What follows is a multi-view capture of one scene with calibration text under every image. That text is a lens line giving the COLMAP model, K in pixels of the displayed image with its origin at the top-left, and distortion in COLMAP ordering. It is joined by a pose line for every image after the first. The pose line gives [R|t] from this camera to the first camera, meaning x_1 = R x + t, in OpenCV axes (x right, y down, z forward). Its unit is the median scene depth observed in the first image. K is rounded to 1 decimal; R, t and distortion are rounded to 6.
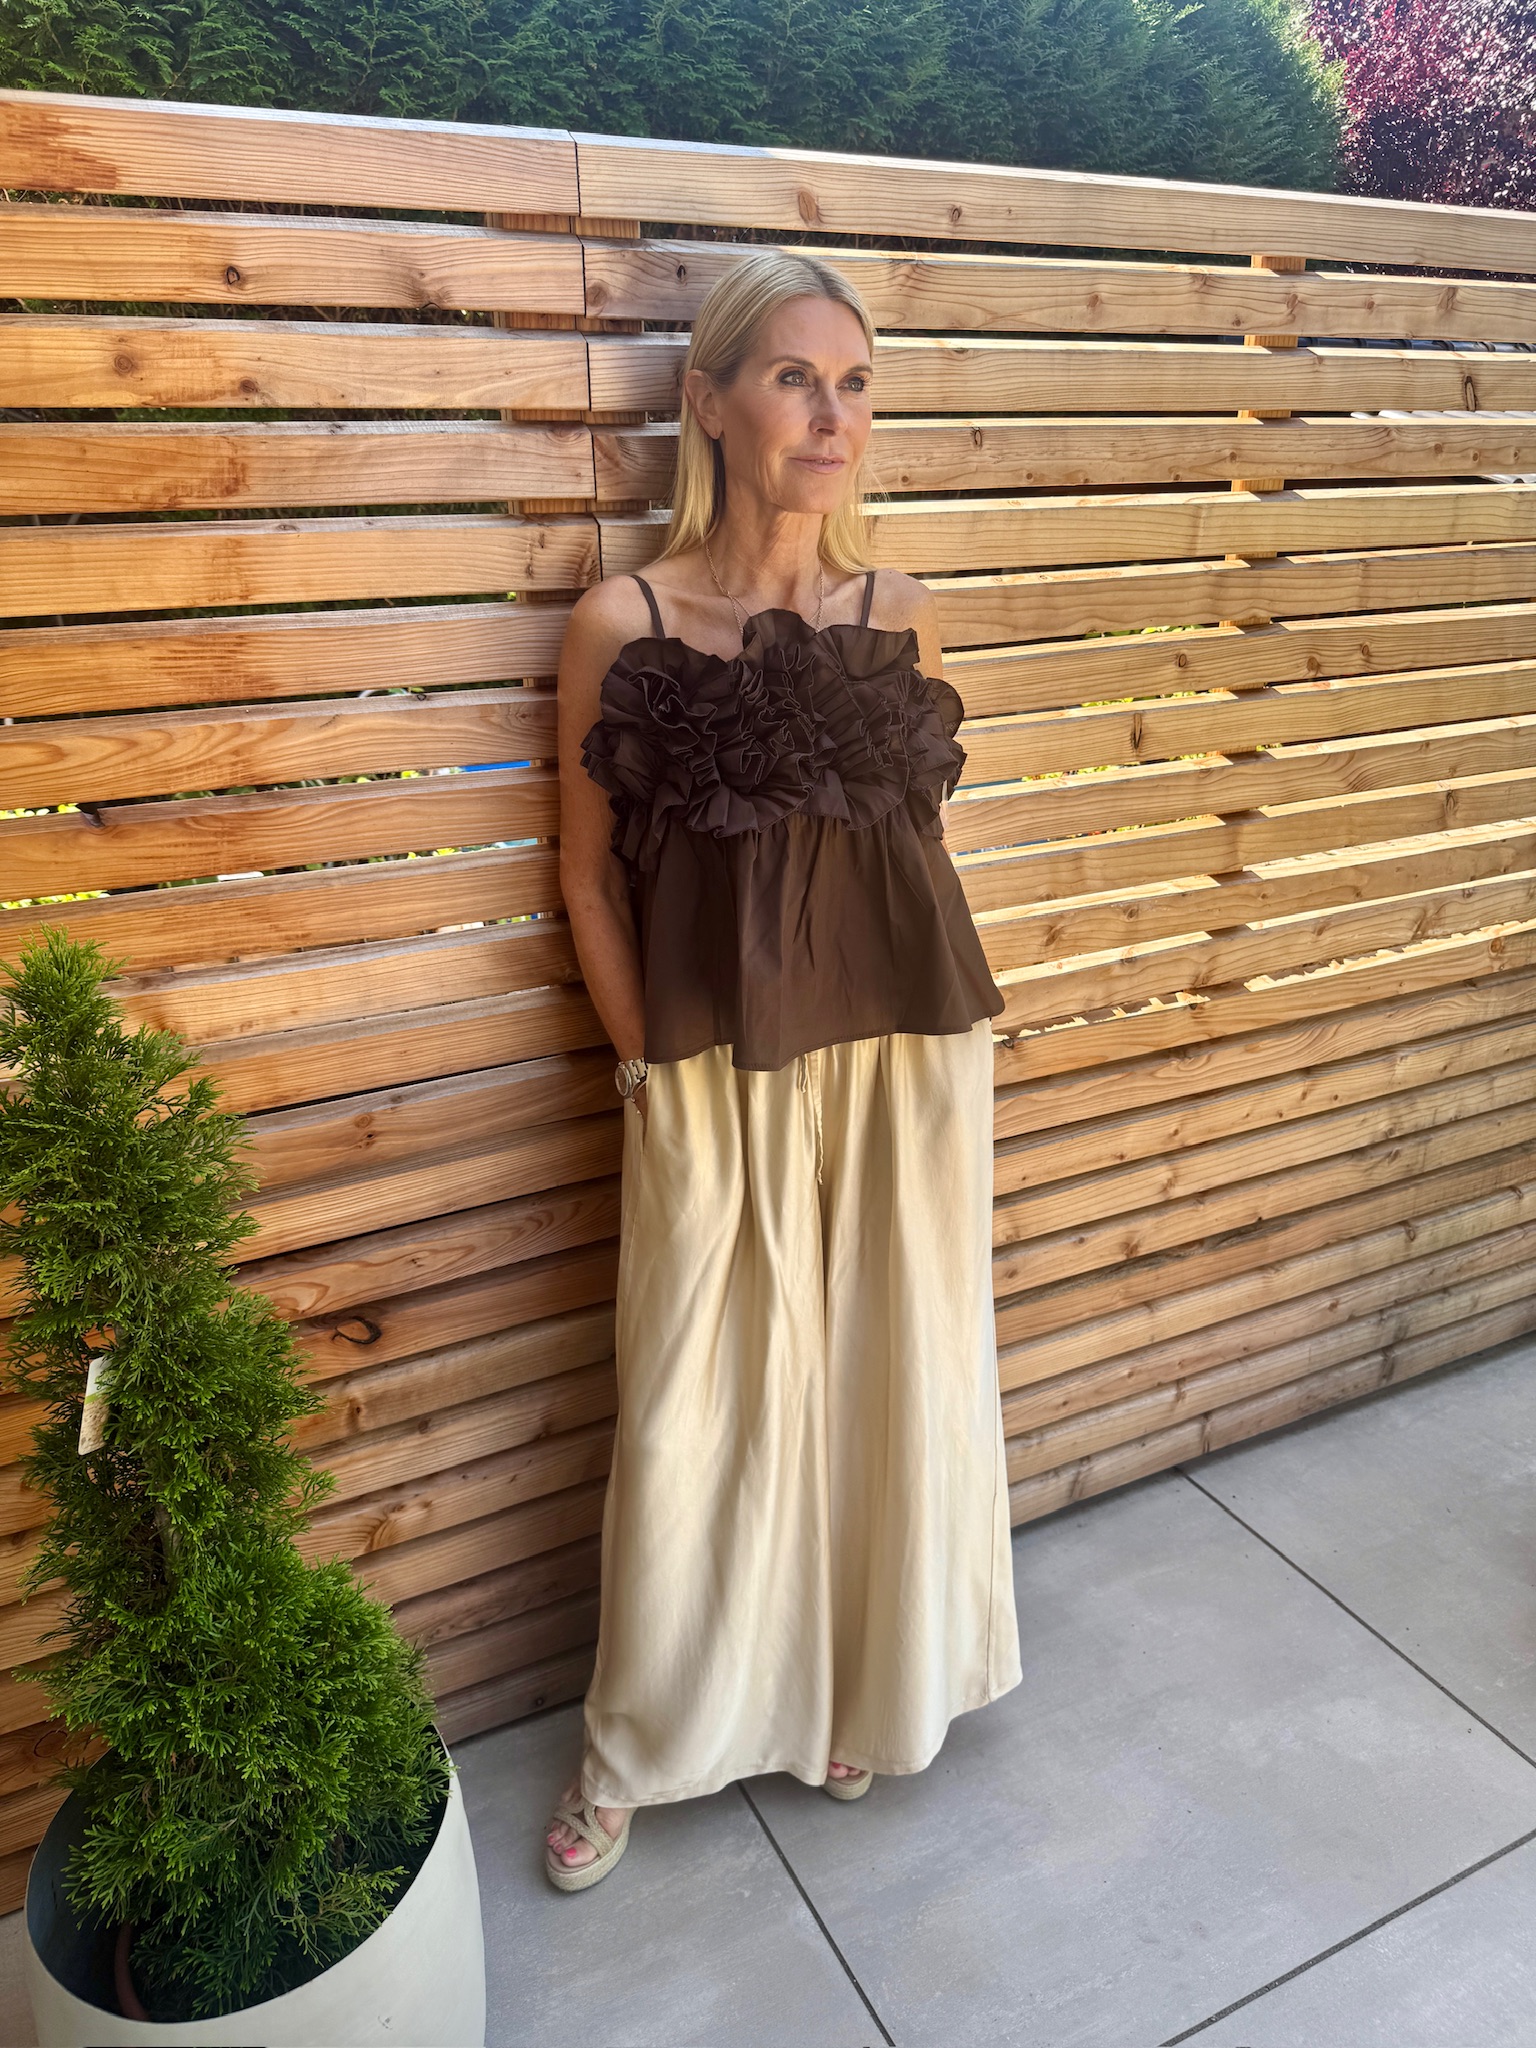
lens RADIAL K [[1462.8, 0, 759.4], [0, 1462.8, 1028.8], [0, 0, 1]] dist [0.004711, -0.015027]
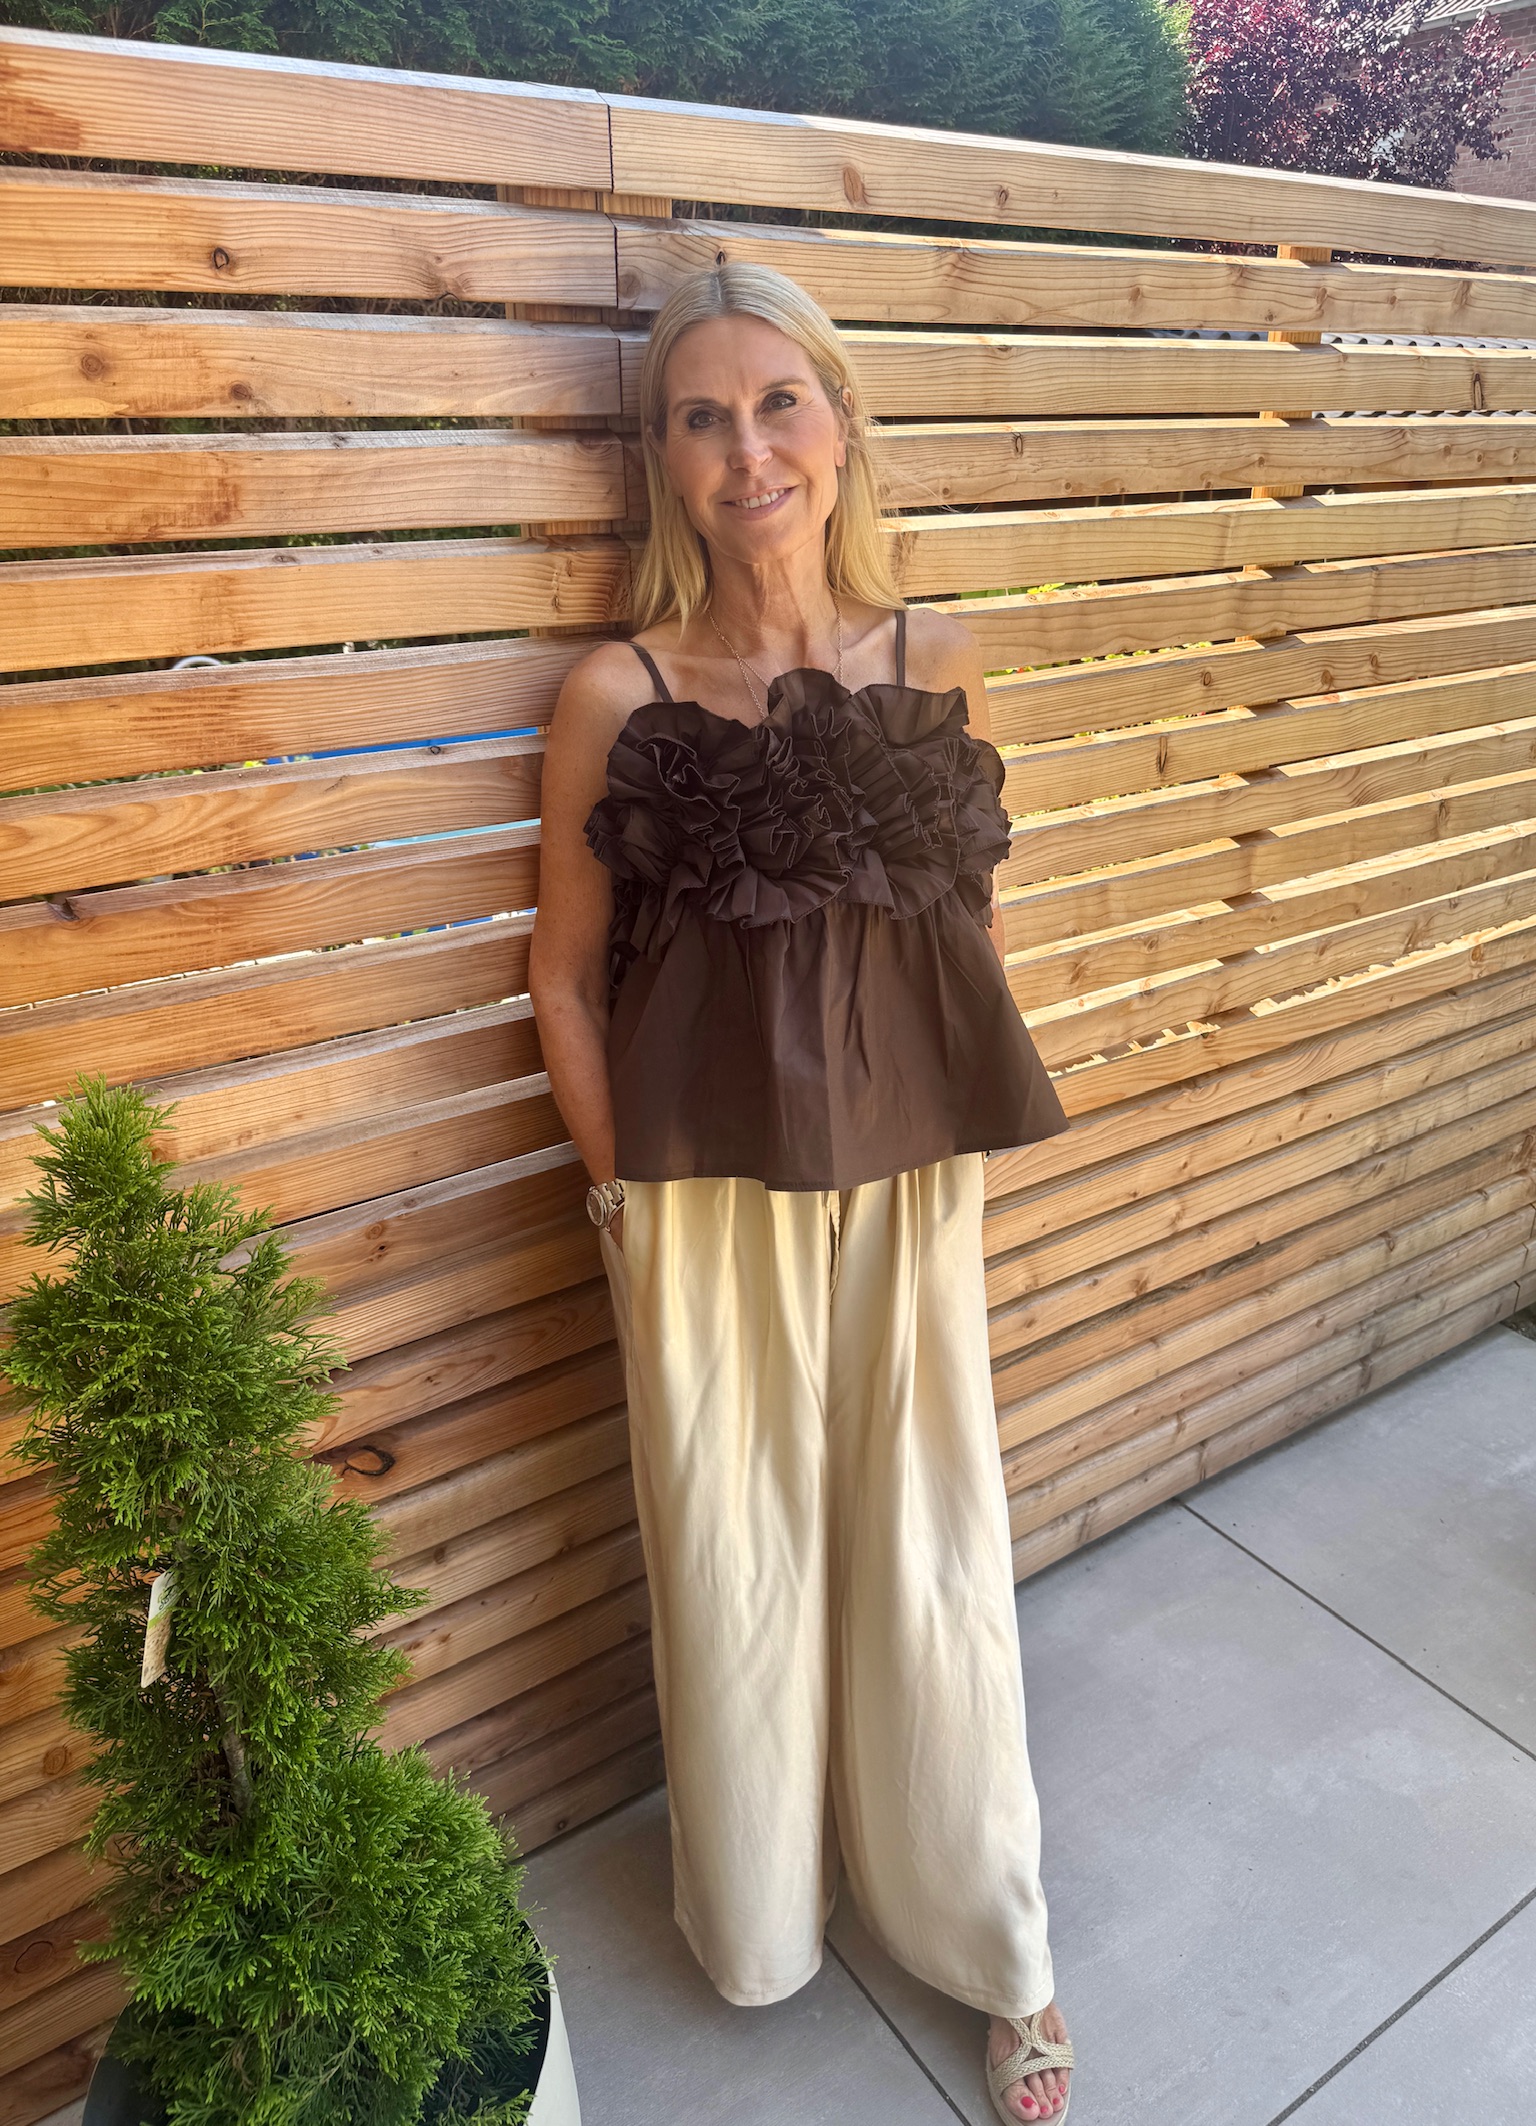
lens RADIAL K [[1515.2, 0, 775.5], [0, 1515.2, 1058.7], [0, 0, 1]] dist [0.003620, -0.011955]
pose [[0.989789, -0.043395, 0.135771, -0.143832], [0.037251, 0.998178, 0.047473, -0.070574], [-0.137584, -0.041930, 0.989602, 0.067614]]
